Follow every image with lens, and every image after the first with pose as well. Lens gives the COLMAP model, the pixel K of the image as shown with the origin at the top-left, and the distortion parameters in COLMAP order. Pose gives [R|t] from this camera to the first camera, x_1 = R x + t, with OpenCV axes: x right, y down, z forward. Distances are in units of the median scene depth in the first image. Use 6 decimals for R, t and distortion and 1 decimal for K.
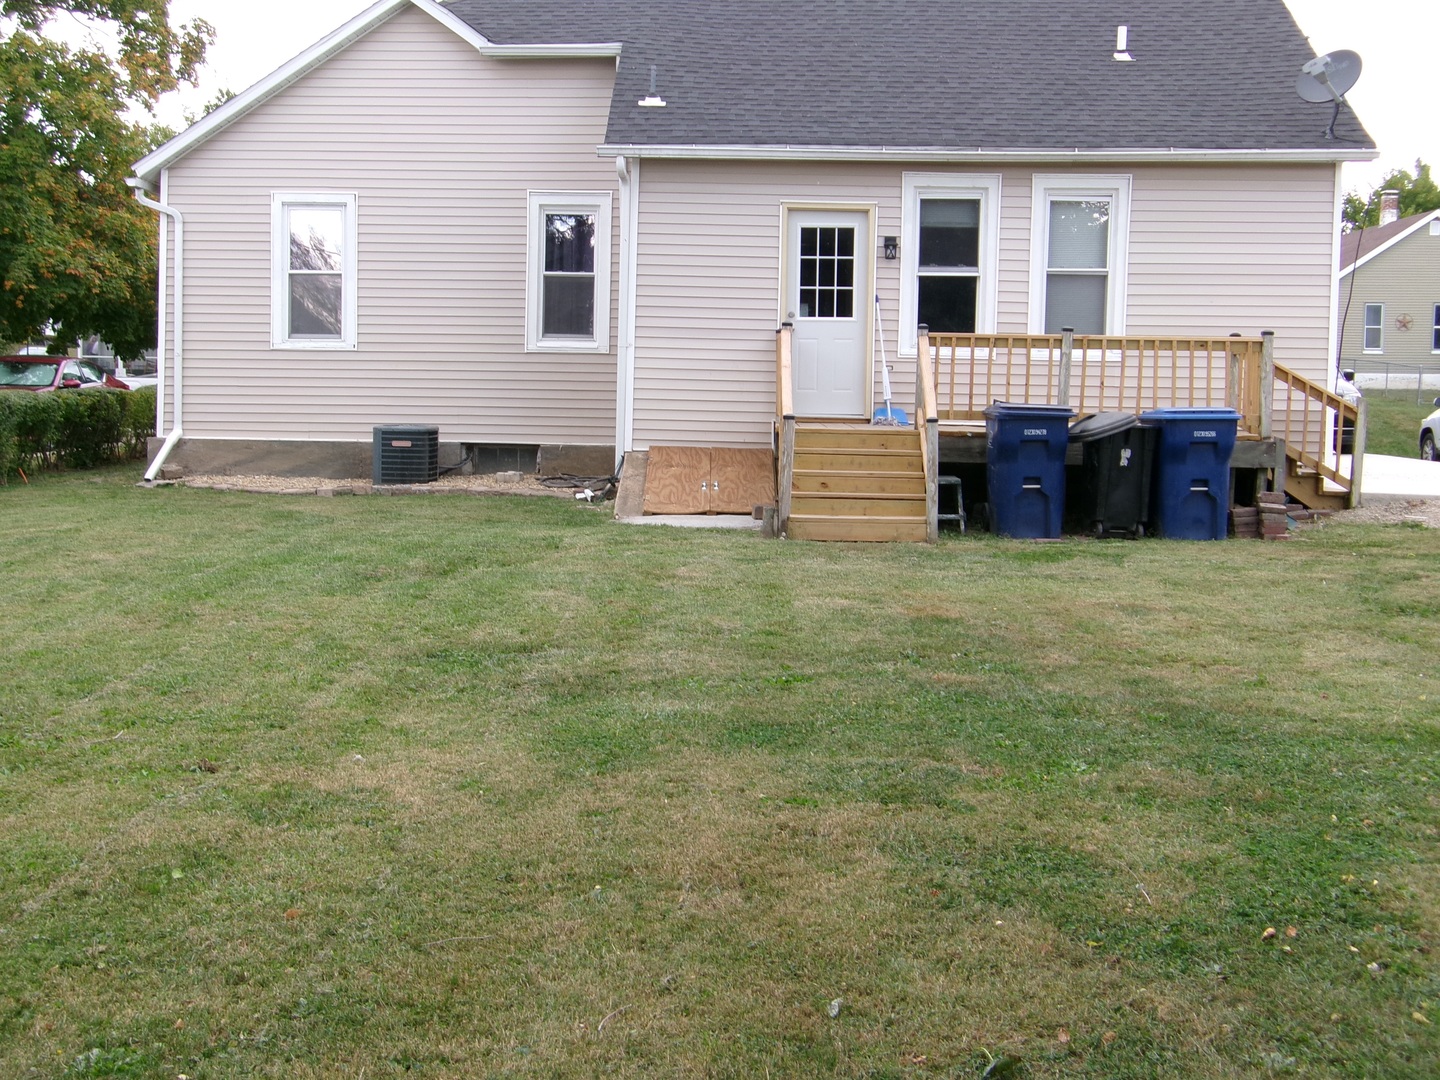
lens RADIAL K [[2312.2, 0, 720.0], [0, 2312.2, 540.0], [0, 0, 1]] dist [0.180629, 0.051578]
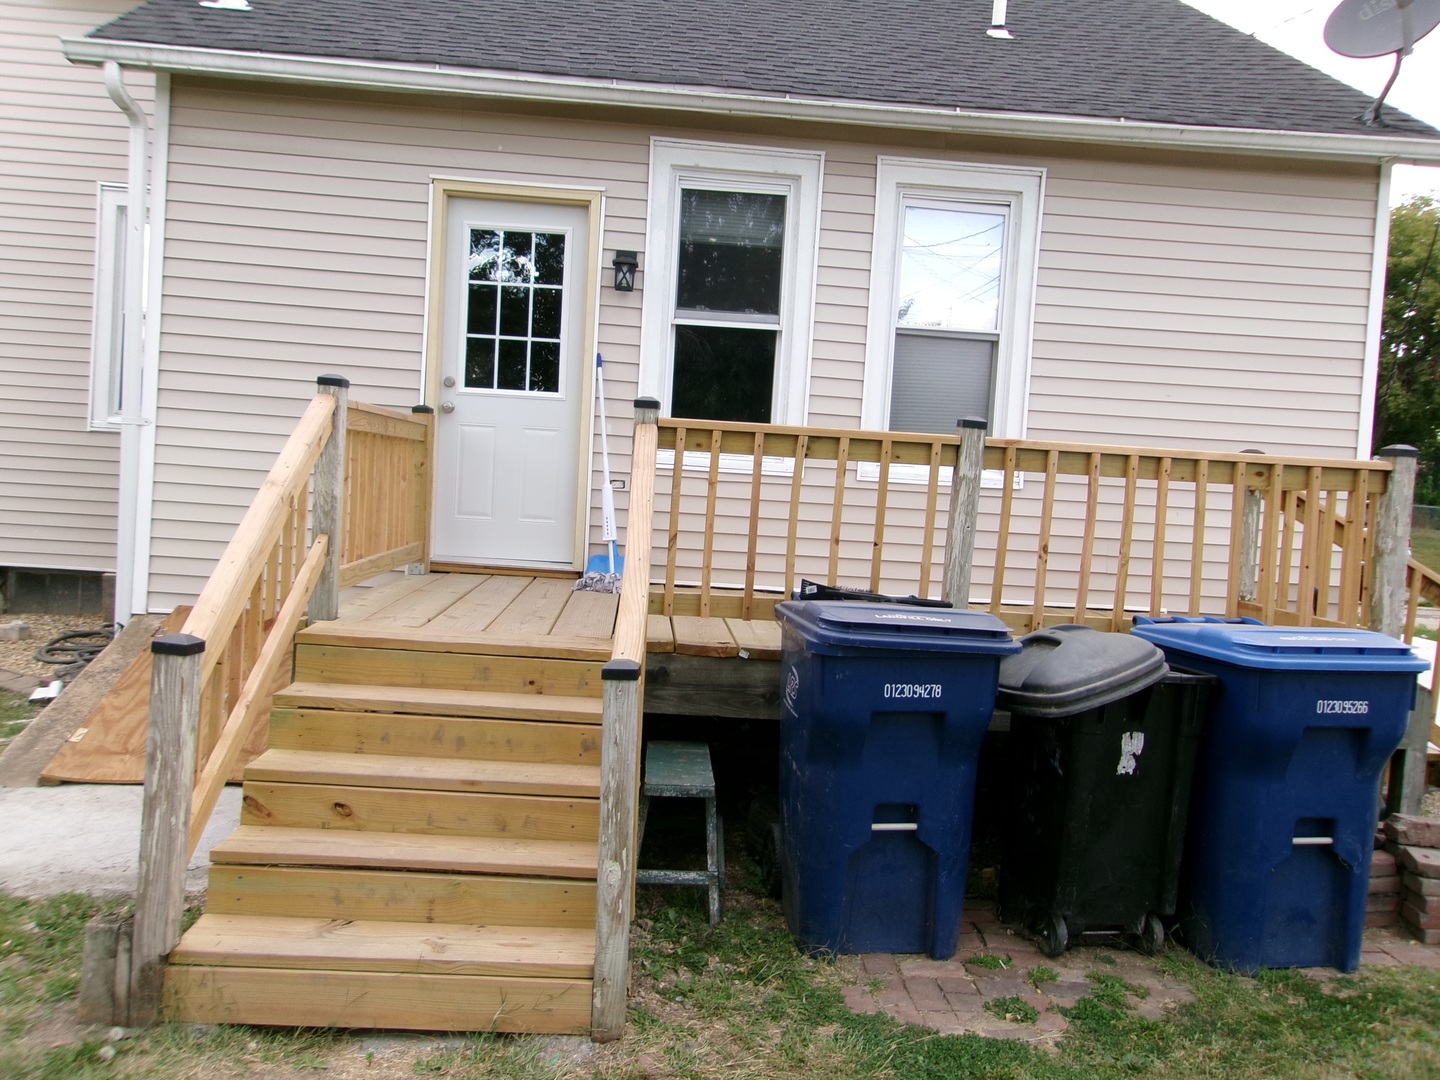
lens RADIAL K [[1128.5, 0, 720.0], [0, 1128.5, 540.0], [0, 0, 1]] dist [0.009181, 0.007288]
pose [[0.997684, 0.036206, 0.057583, 0.083726], [-0.036234, 0.999343, -0.000554, -0.061949], [-0.057565, -0.001534, 0.998341, 0.732949]]
